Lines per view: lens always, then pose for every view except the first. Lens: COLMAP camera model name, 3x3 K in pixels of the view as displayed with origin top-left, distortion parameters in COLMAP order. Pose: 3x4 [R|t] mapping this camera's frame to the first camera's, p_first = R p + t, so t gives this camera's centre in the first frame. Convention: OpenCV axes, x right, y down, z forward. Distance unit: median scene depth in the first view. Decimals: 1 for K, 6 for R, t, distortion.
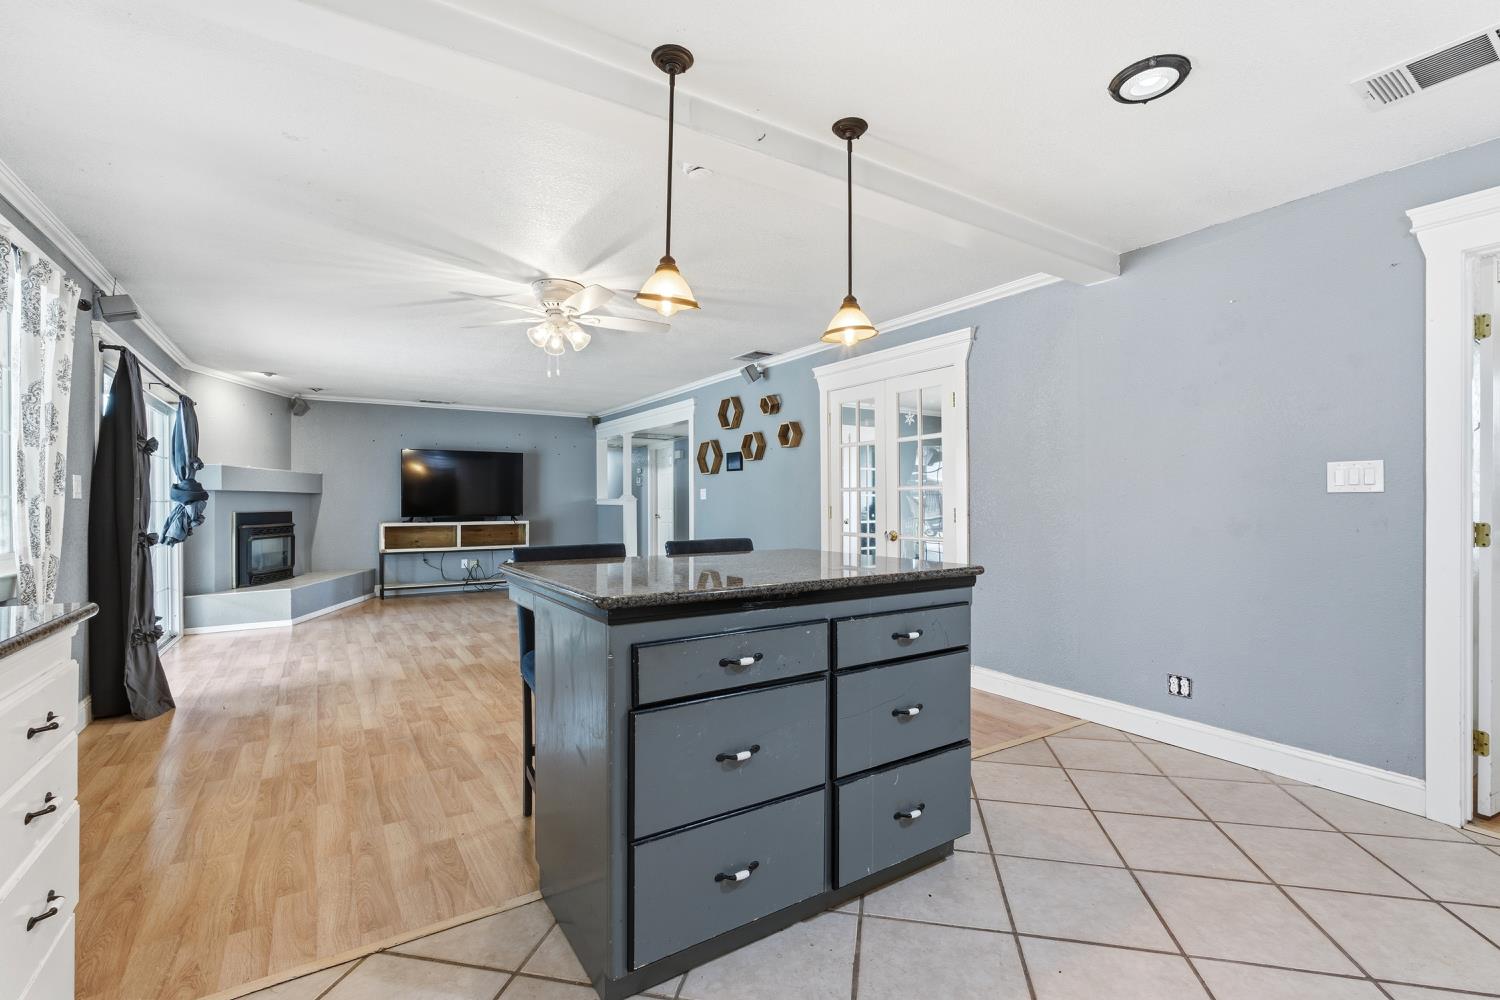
lens RADIAL K [[665.7, 0, 750.1], [0, 665.7, 499.7], [0, 0, 1]] dist [-0.002839, 0.000827]
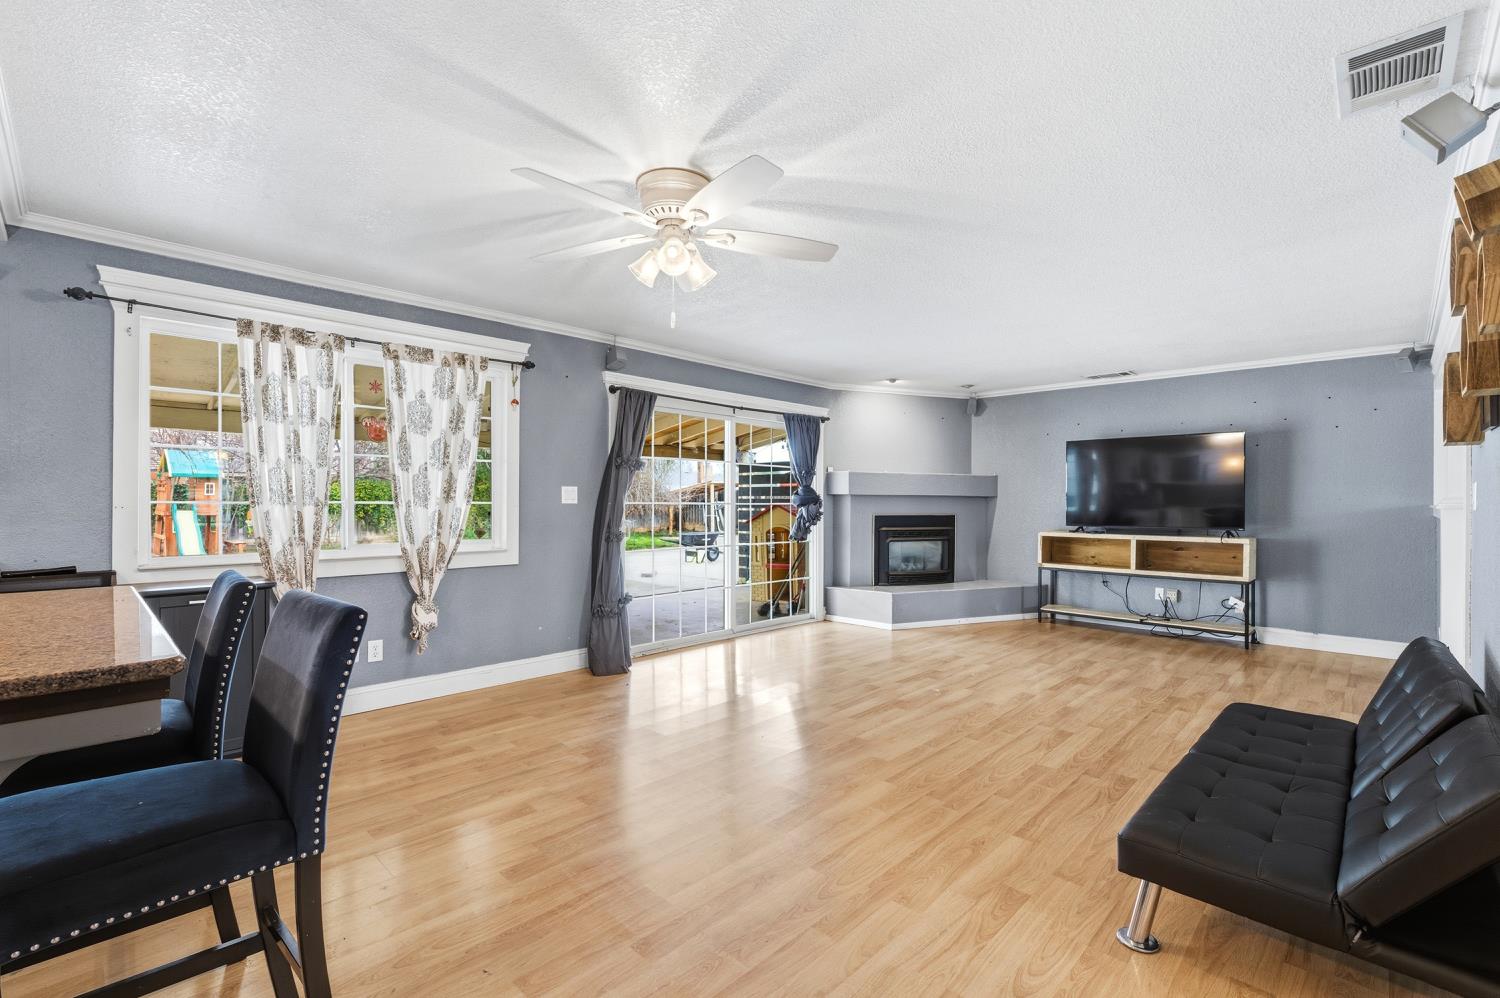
lens RADIAL K [[665.7, 0, 749.9], [0, 665.7, 499.4], [0, 0, 1]] dist [-0.002839, 0.000827]
pose [[0.226599, 0.001630, -0.973987, 0.192976], [-0.004034, 0.999992, 0.000735, -0.005098], [0.973980, 0.003763, 0.226603, 0.472817]]
